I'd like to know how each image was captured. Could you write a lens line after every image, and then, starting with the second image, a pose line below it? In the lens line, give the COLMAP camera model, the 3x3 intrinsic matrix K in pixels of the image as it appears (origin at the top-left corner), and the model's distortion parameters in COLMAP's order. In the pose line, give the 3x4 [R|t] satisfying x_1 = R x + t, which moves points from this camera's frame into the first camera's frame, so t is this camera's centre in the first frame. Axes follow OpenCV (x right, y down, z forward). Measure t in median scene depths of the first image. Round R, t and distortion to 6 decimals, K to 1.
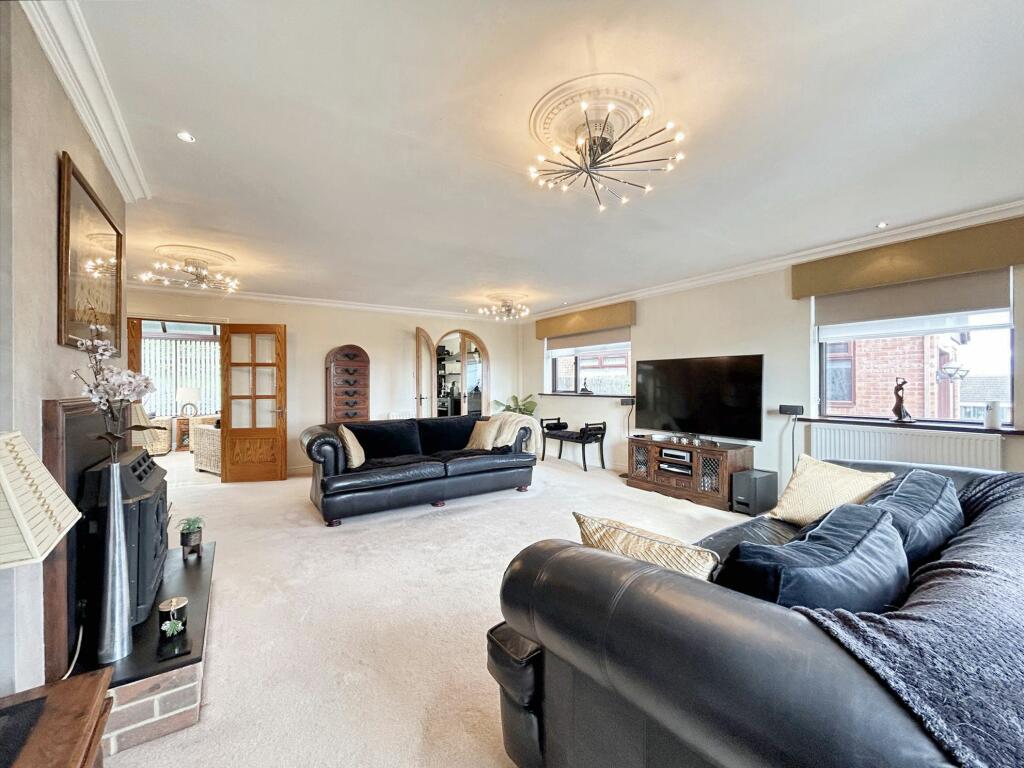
lens RADIAL K [[417.4, 0, 508.8], [0, 417.4, 382.8], [0, 0, 1]] dist [0.003648, 0.000068]
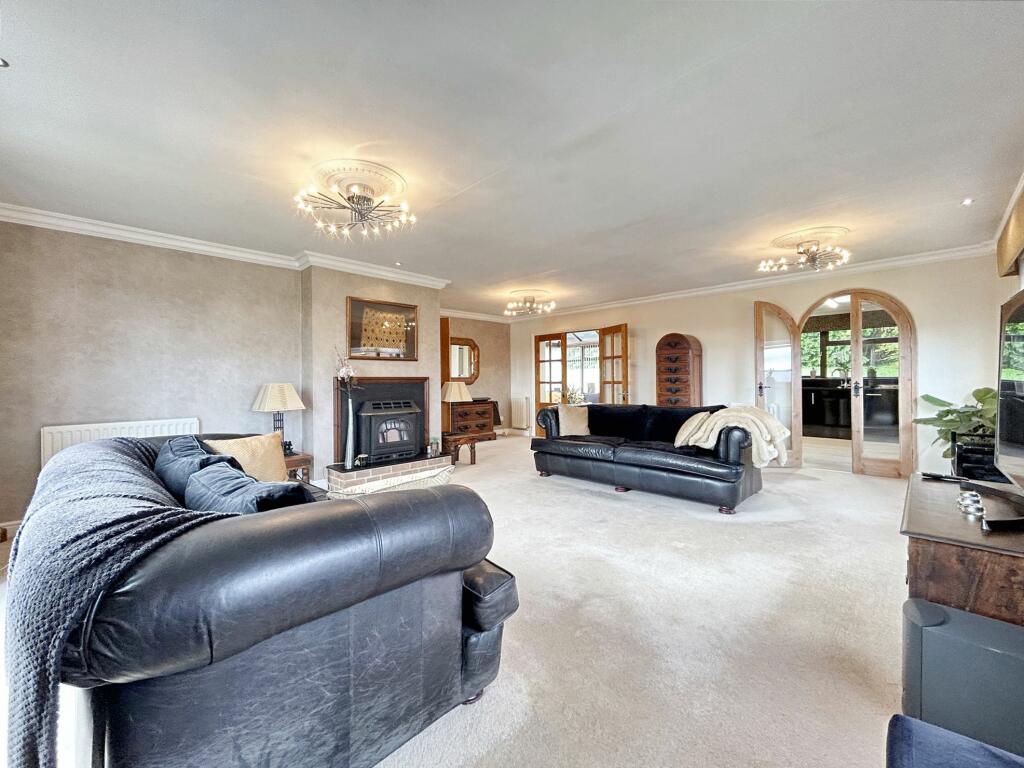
lens RADIAL K [[417.4, 0, 511.1], [0, 417.4, 381.2], [0, 0, 1]] dist [0.003648, 0.000068]
pose [[0.196097, 0.010558, -0.980528, 0.723507], [0.011140, 0.999854, 0.012994, 0.012829], [0.980521, -0.013471, 0.195951, 0.516130]]
